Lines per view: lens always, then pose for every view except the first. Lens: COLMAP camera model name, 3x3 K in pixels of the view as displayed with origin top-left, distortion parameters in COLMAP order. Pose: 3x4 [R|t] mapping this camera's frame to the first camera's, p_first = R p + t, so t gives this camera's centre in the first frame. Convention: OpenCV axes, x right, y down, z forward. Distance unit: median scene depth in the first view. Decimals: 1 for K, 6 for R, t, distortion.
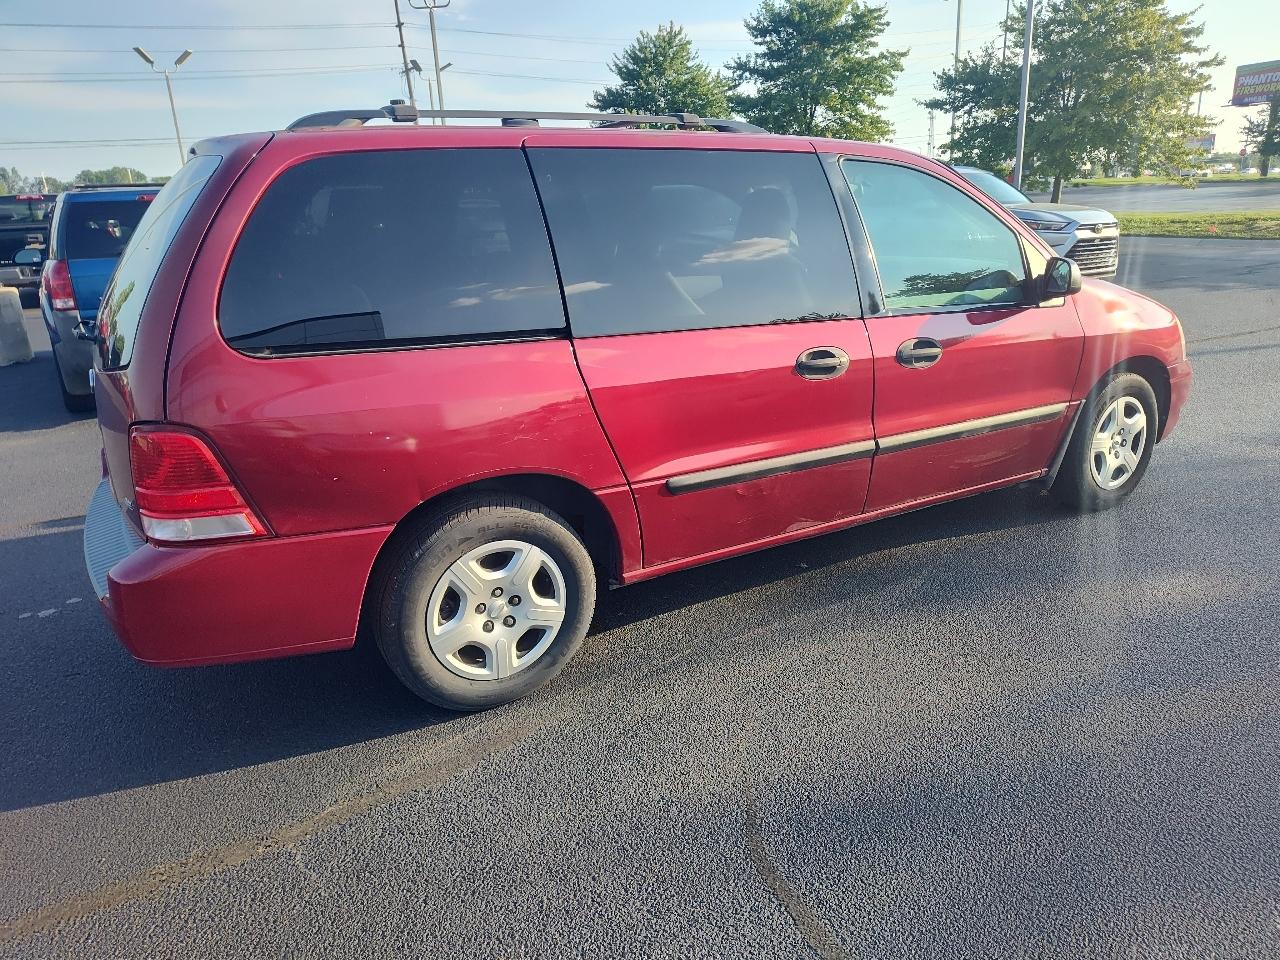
lens RADIAL K [[877.4, 0, 638.4], [0, 877.4, 486.2], [0, 0, 1]] dist [0.002076, -0.001057]
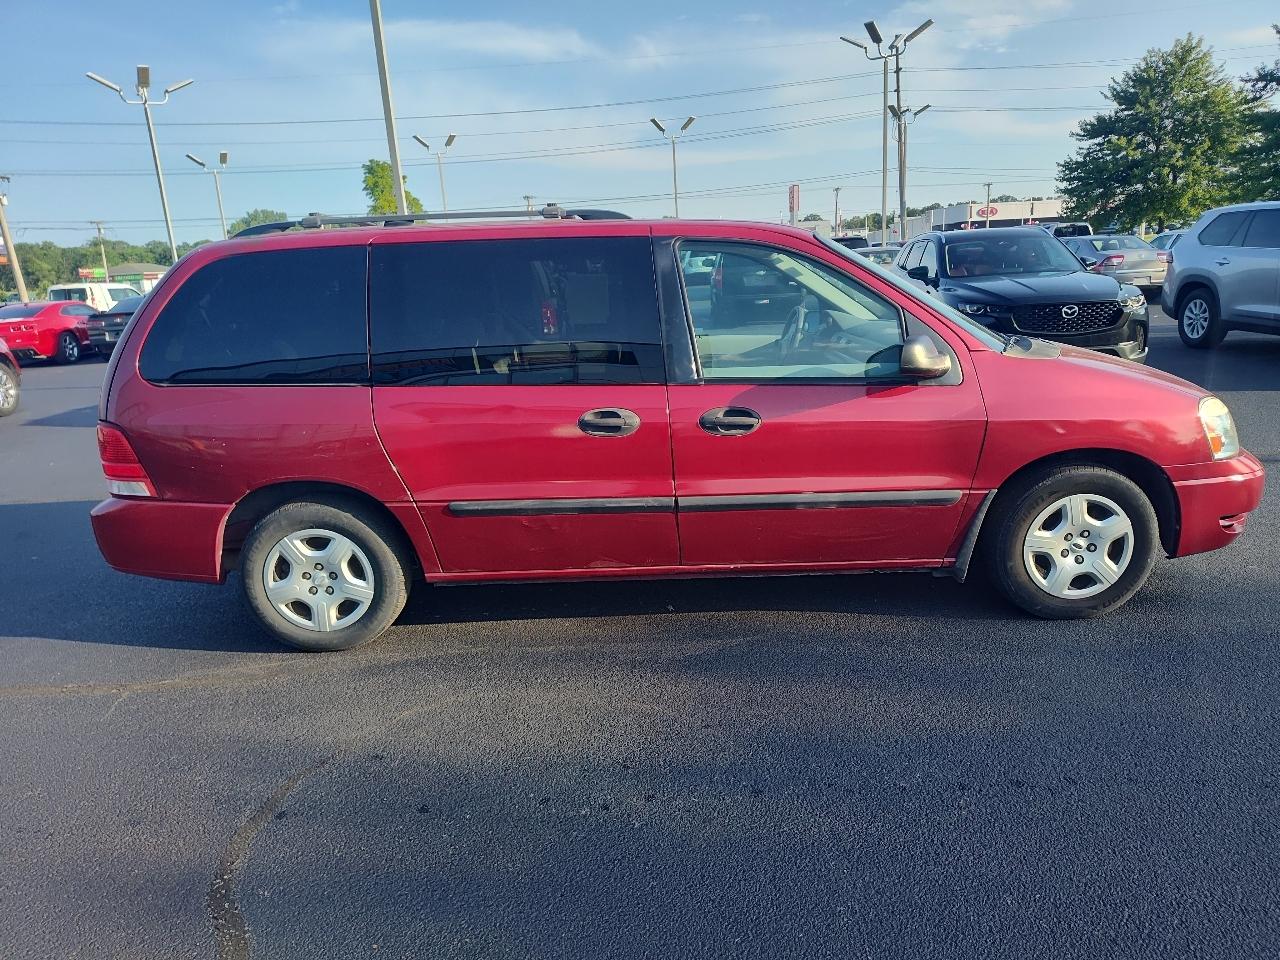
lens RADIAL K [[877.4, 0, 638.4], [0, 877.4, 486.2], [0, 0, 1]] dist [0.002076, -0.001057]
pose [[0.857788, 0.120682, -0.499635, 0.863768], [-0.140432, 0.990088, -0.001950, -0.065271], [0.494448, 0.071838, 0.866234, 0.048692]]
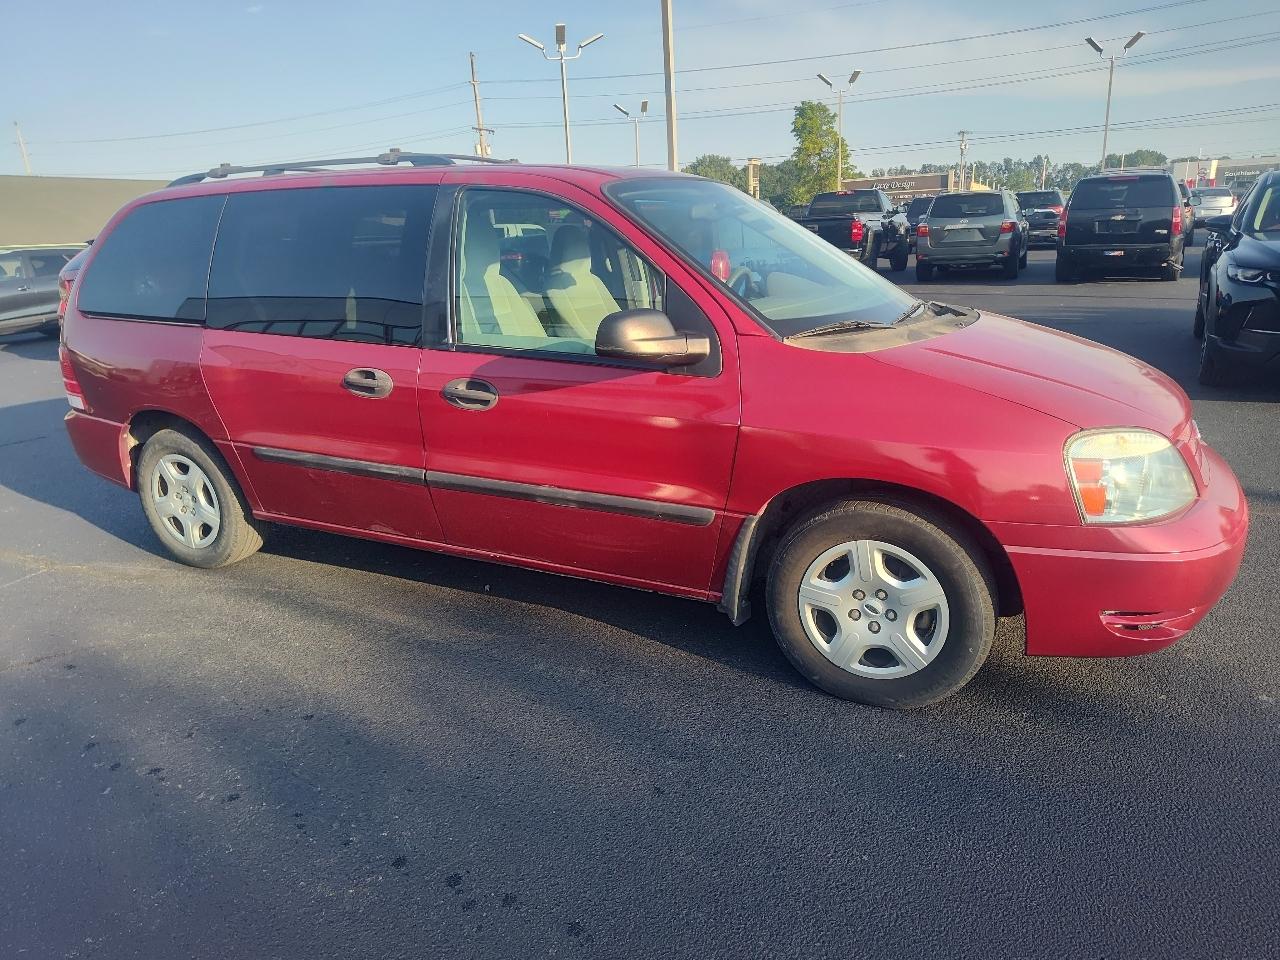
lens RADIAL K [[872.2, 0, 640.0], [0, 872.2, 480.0], [0, 0, 1]] dist [0.008520, -0.001270]
pose [[0.539591, 0.250613, -0.803763, 1.356048], [-0.240682, 0.960746, 0.137983, -0.268431], [0.806792, 0.118997, 0.578728, 0.701871]]
